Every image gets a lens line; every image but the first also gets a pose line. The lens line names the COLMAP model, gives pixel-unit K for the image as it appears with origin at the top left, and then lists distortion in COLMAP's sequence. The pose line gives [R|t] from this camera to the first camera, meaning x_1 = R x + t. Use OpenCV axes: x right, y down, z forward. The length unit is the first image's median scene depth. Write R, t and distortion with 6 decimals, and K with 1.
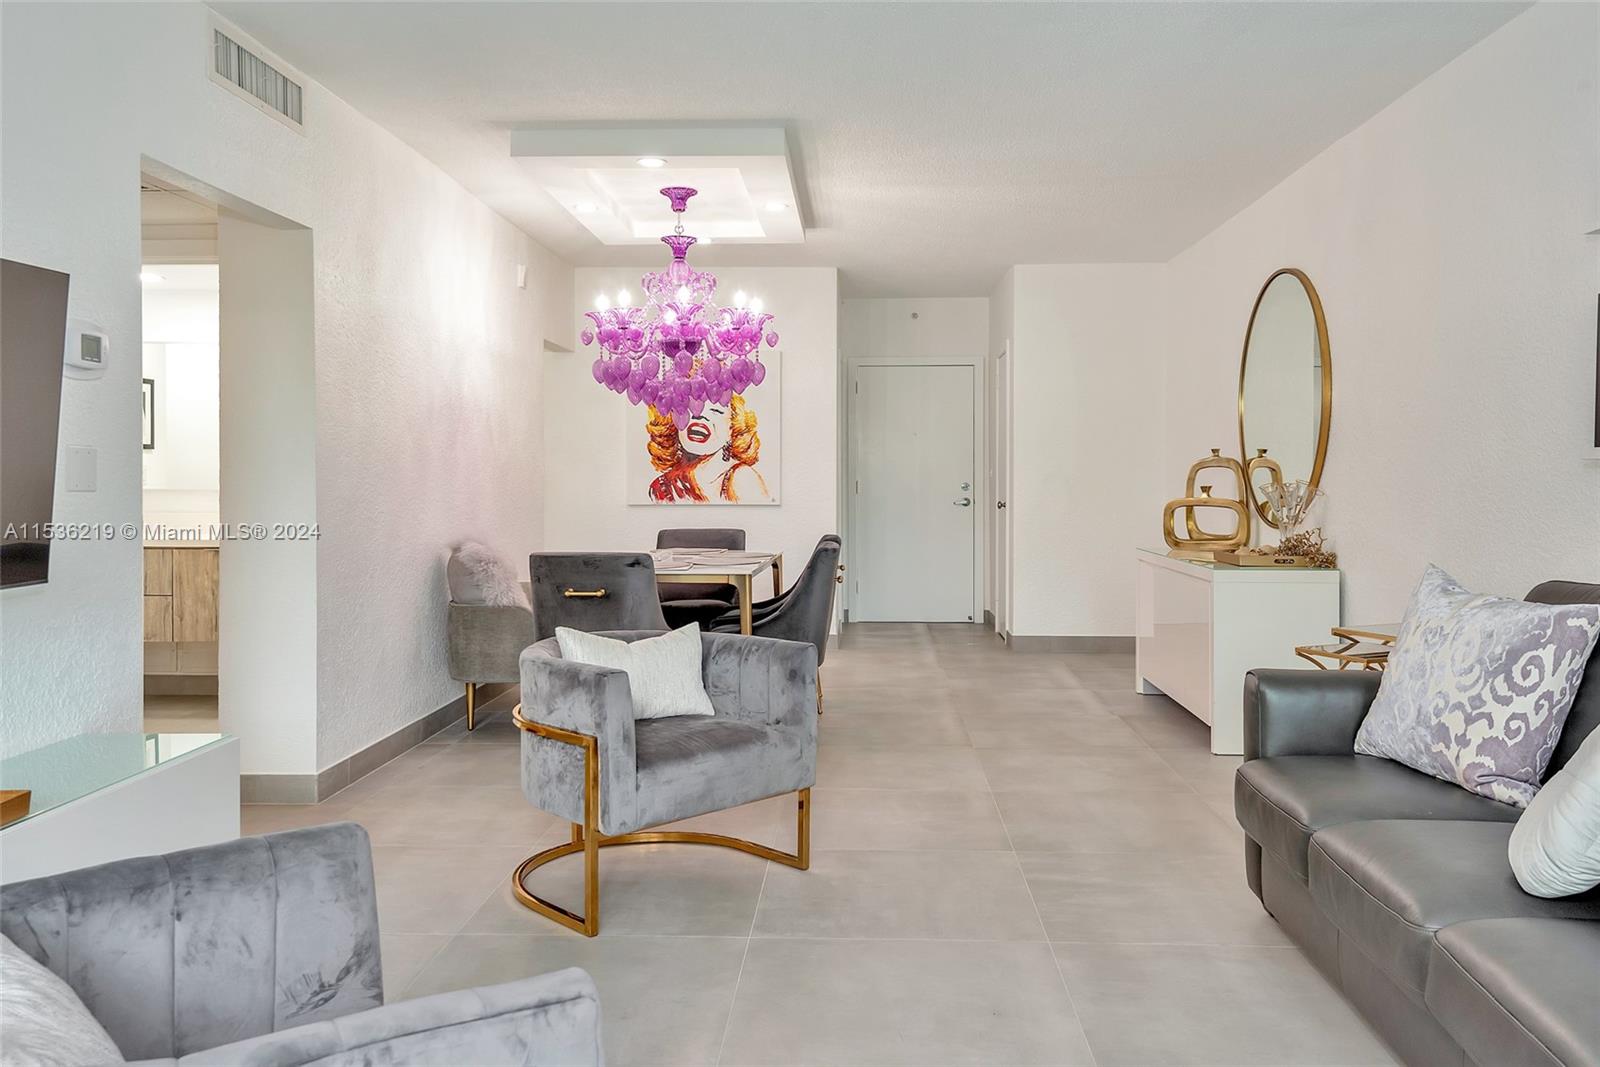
lens RADIAL K [[1238.9, 0, 800.8], [0, 1238.9, 479.2], [0, 0, 1]] dist [-0.002662, 0.004744]
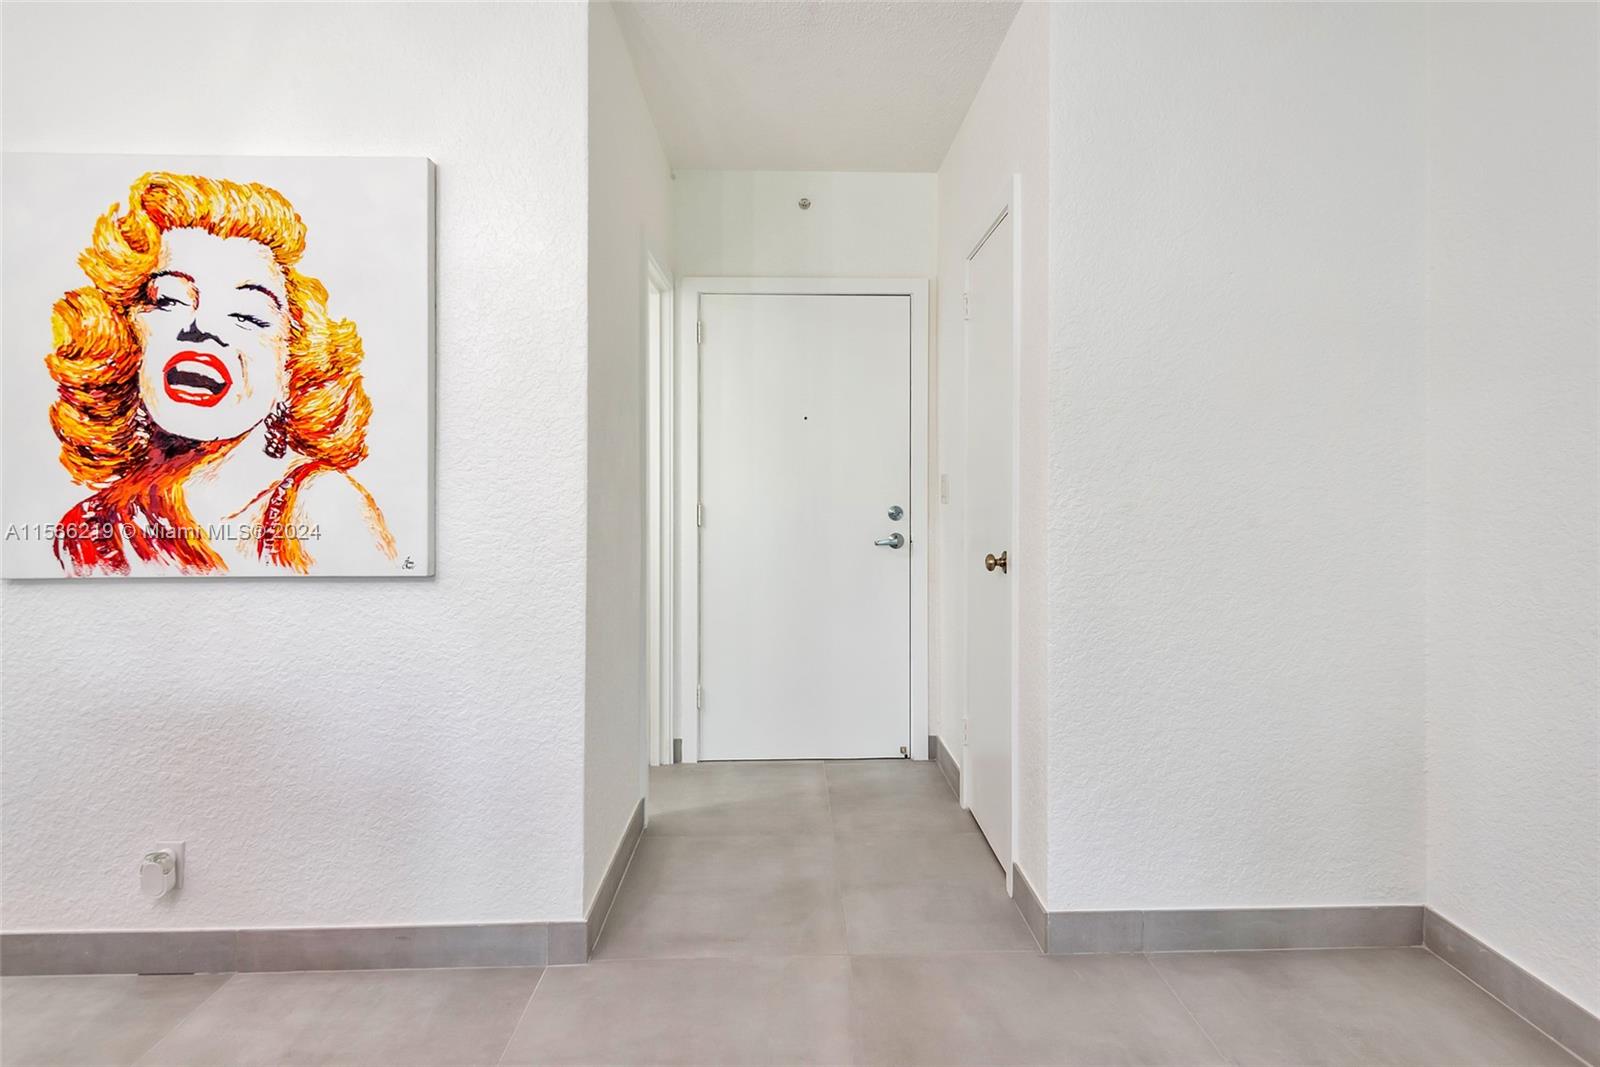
lens RADIAL K [[843.7, 0, 809.2], [0, 843.7, 483.4], [0, 0, 1]] dist [0.033972, -0.021410]
pose [[0.996722, -0.000557, 0.080899, 0.075586], [0.001555, 0.999923, -0.012277, -0.003564], [-0.080886, 0.012362, 0.996647, 0.737275]]
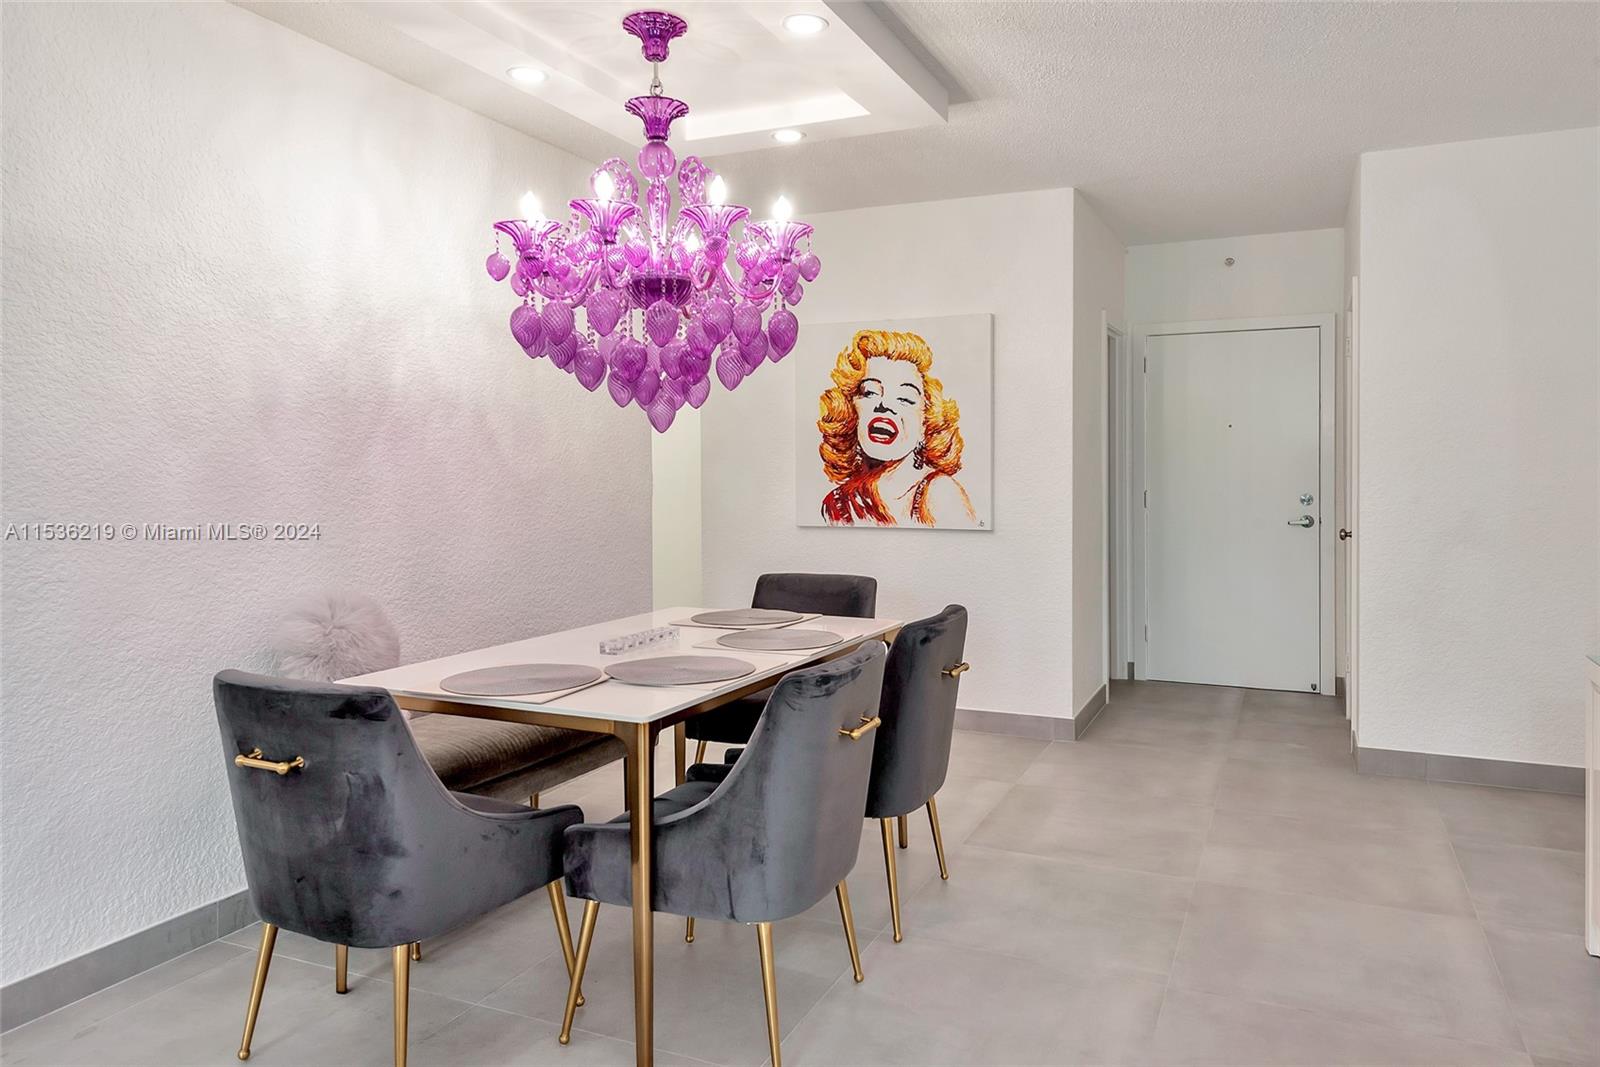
lens RADIAL K [[1064.8, 0, 827.0], [0, 1064.8, 471.9], [0, 0, 1]] dist [0.026854, -0.002254]
pose [[0.934140, -0.000628, -0.356905, 0.113277], [0.002656, 0.999983, 0.005192, -0.016221], [0.356896, -0.005798, 0.934126, 0.394282]]
